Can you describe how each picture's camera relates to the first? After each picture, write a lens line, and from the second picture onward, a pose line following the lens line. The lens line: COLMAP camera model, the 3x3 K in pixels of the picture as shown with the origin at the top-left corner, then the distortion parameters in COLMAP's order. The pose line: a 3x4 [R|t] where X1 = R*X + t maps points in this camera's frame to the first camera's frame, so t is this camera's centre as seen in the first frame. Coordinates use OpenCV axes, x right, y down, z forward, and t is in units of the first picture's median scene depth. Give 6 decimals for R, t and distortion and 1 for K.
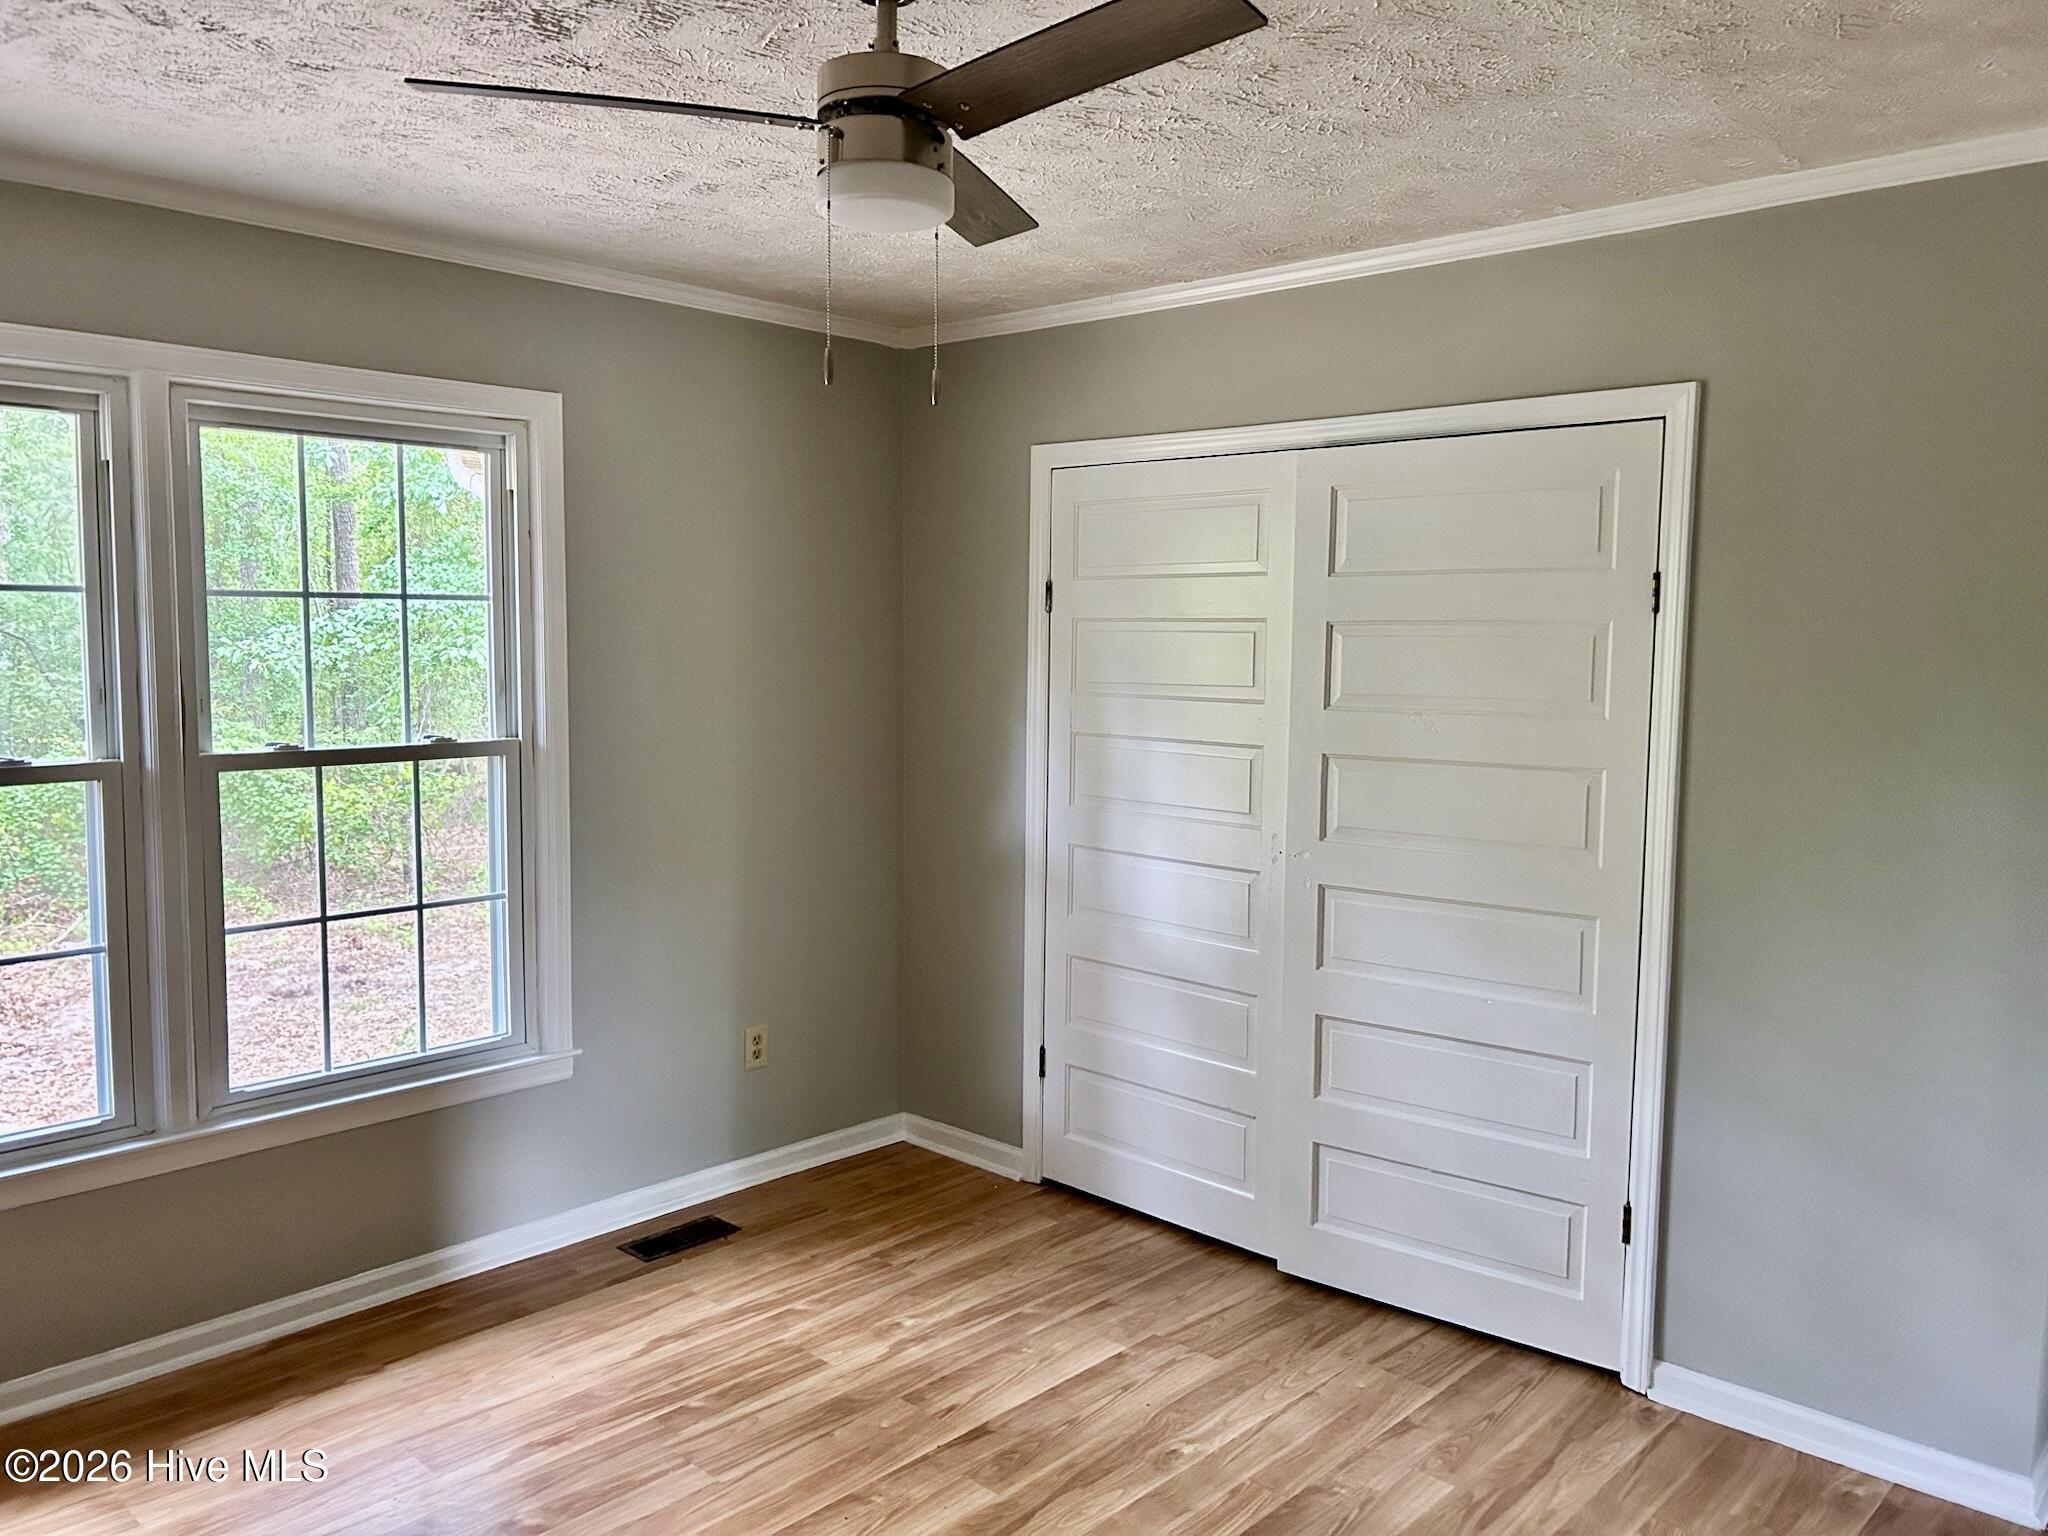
lens RADIAL K [[1547.2, 0, 1024.0], [0, 1547.2, 768.0], [0, 0, 1]] dist [0.048000, -0.003100]
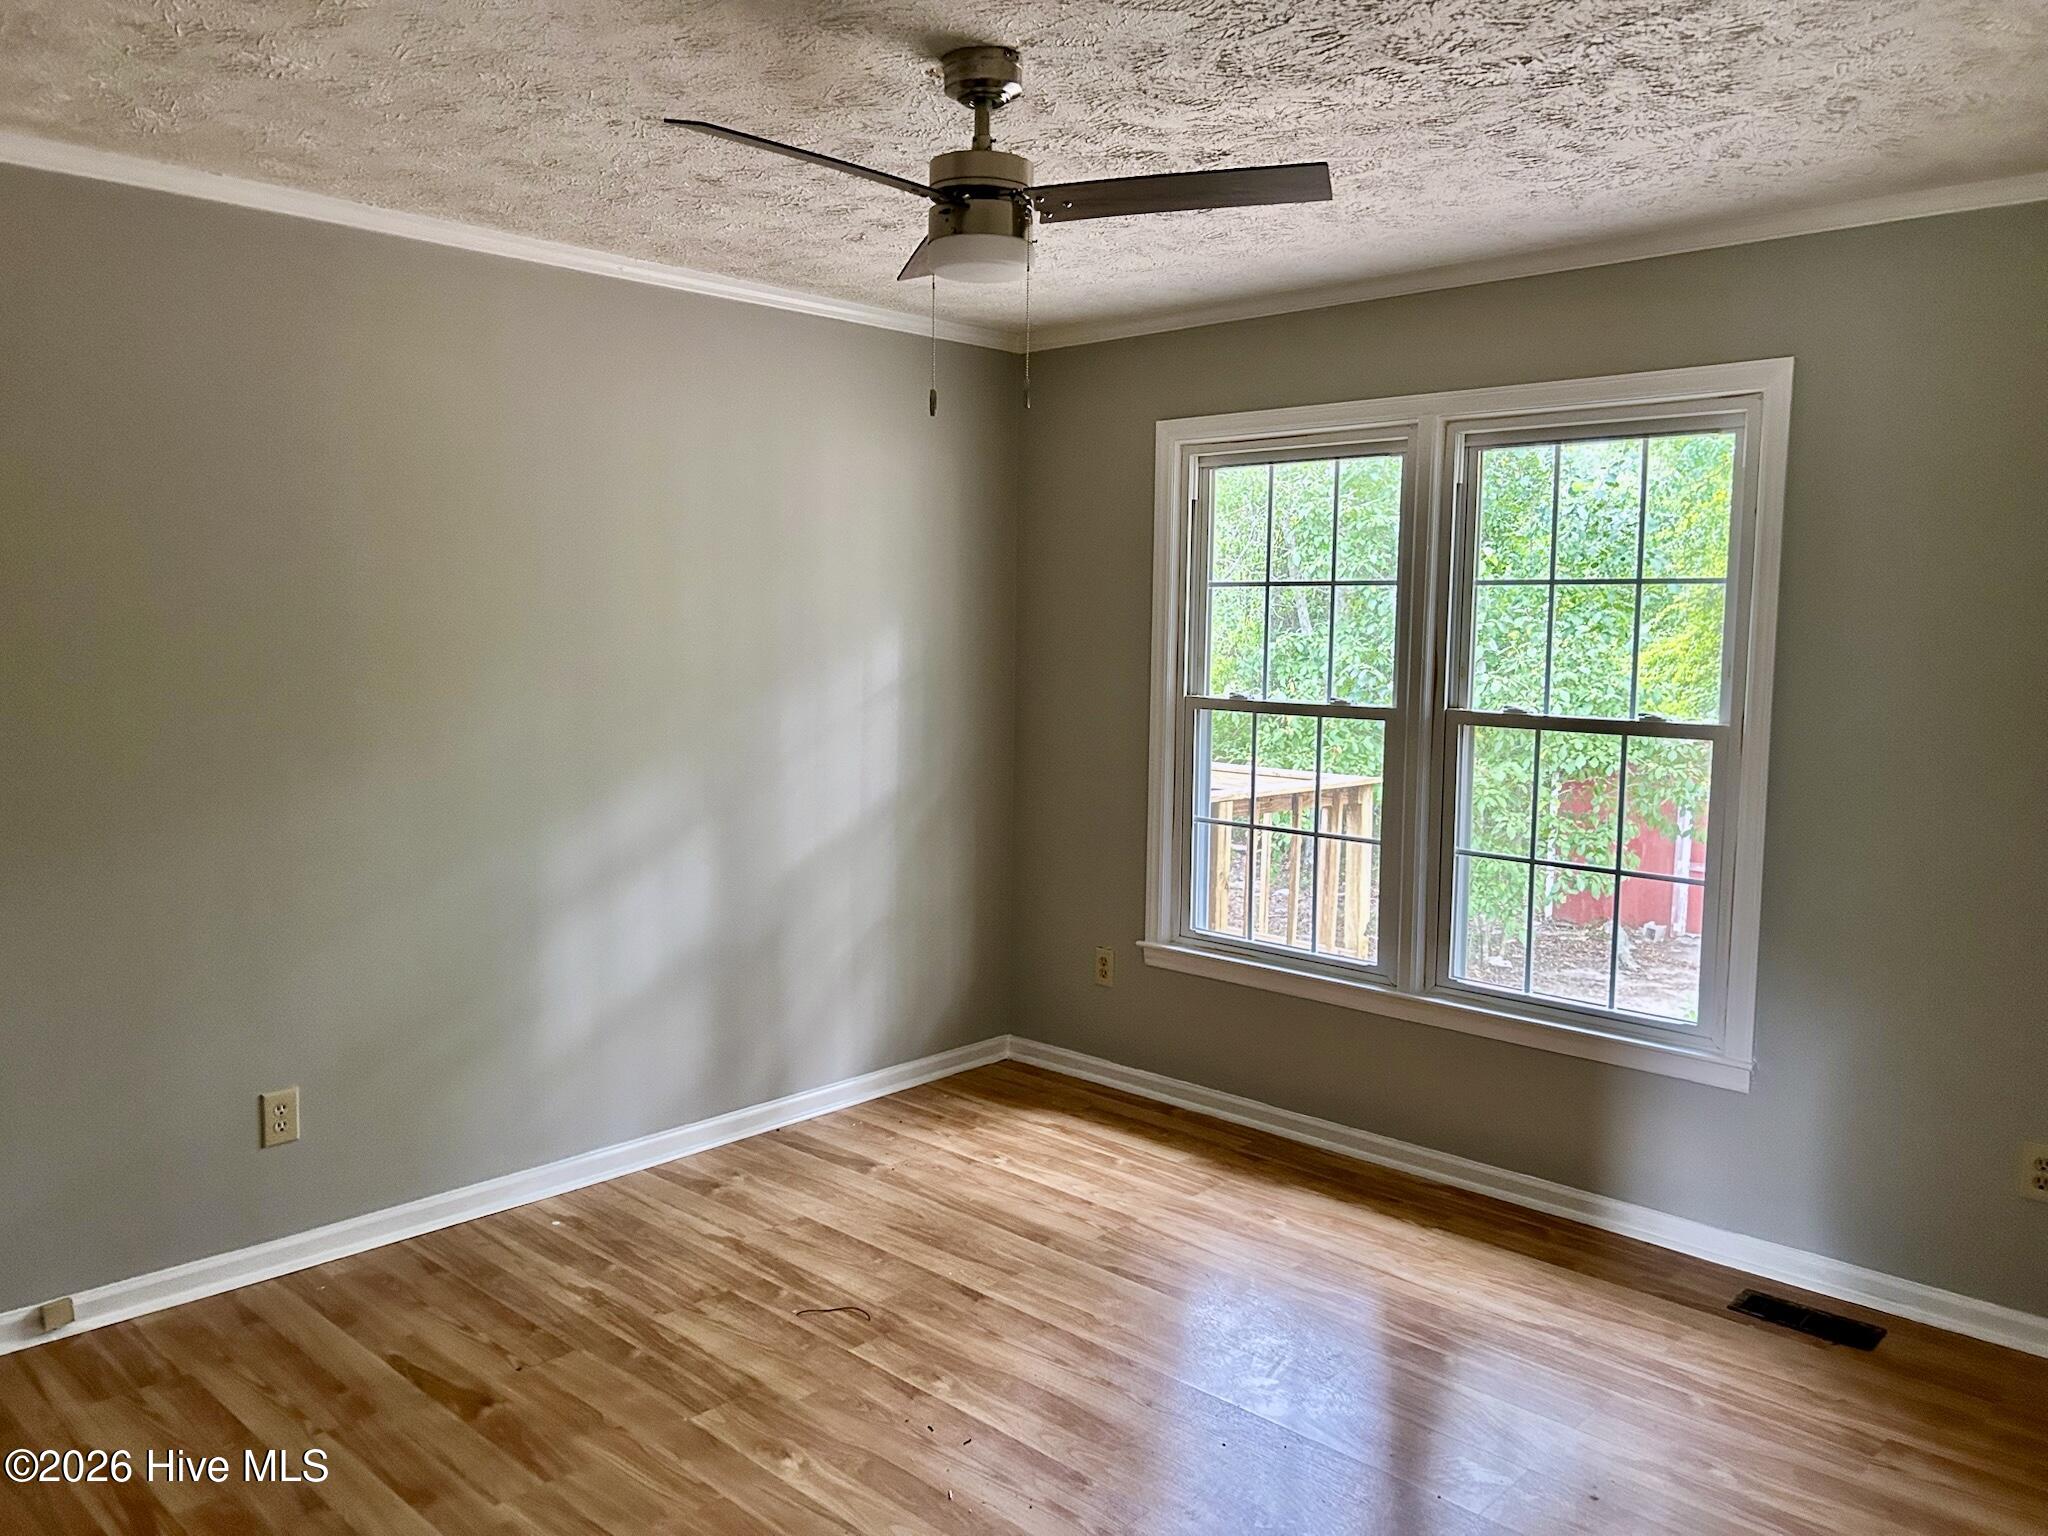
lens RADIAL K [[1554.7, 0, 1024.0], [0, 1554.7, 768.0], [0, 0, 1]] dist [0.013832, -0.003735]
pose [[0.000840, 0.094117, -0.995561, 0.697724], [-0.100437, 0.990535, 0.093557, -0.042506], [0.994943, 0.099912, 0.010285, 0.606018]]
